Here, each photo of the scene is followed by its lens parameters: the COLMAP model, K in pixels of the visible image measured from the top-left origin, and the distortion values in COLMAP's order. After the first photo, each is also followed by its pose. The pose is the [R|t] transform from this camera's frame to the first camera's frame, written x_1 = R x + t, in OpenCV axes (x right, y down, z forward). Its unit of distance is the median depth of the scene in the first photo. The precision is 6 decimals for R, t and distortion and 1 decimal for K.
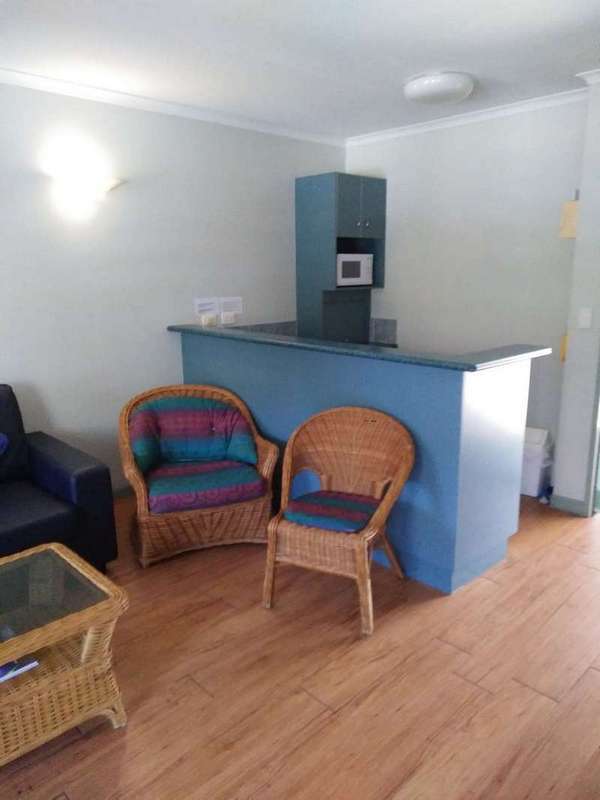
lens RADIAL K [[609.8, 0, 300.0], [0, 609.8, 400.0], [0, 0, 1]] dist [0.002121, 0.000235]
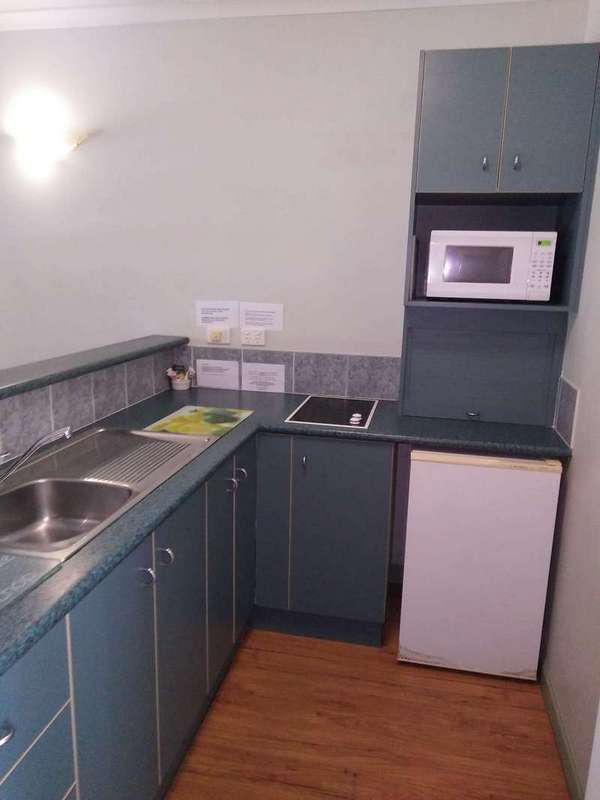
lens RADIAL K [[609.8, 0, 300.0], [0, 609.8, 400.0], [0, 0, 1]] dist [0.002121, 0.000235]
pose [[0.577631, 0.193053, -0.793141, 0.420330], [-0.208057, 0.974360, 0.085637, -0.133387], [0.789338, 0.115552, 0.602987, 0.666827]]
